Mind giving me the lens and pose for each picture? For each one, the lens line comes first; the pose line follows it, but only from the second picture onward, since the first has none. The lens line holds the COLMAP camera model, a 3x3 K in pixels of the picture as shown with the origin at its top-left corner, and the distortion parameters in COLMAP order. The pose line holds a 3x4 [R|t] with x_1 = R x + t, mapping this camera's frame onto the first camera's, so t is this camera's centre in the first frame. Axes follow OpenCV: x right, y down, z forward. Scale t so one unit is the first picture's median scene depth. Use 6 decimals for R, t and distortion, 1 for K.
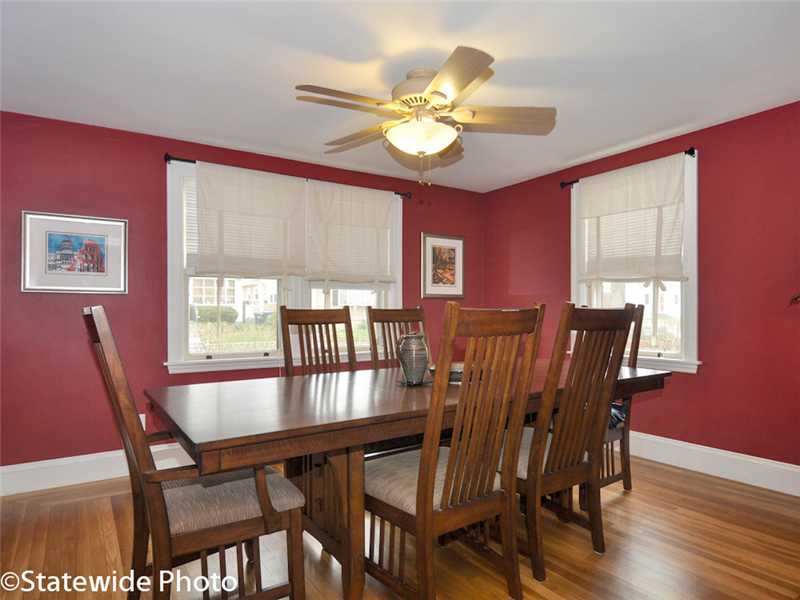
lens RADIAL K [[485.5, 0, 377.2], [0, 485.5, 299.7], [0, 0, 1]] dist [-0.002514, -0.001229]
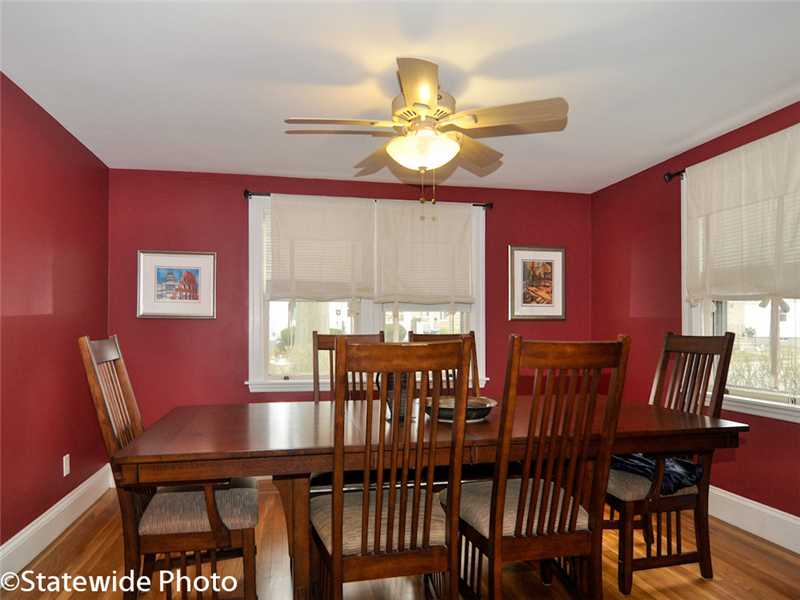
lens RADIAL K [[517.8, 0, 360.1], [0, 517.8, 310.4], [0, 0, 1]] dist [-0.000833, -0.002480]
pose [[0.919318, -0.011285, -0.393353, 0.256032], [0.007161, 0.999903, -0.011950, -0.013825], [0.393449, 0.008169, 0.919310, 0.032762]]
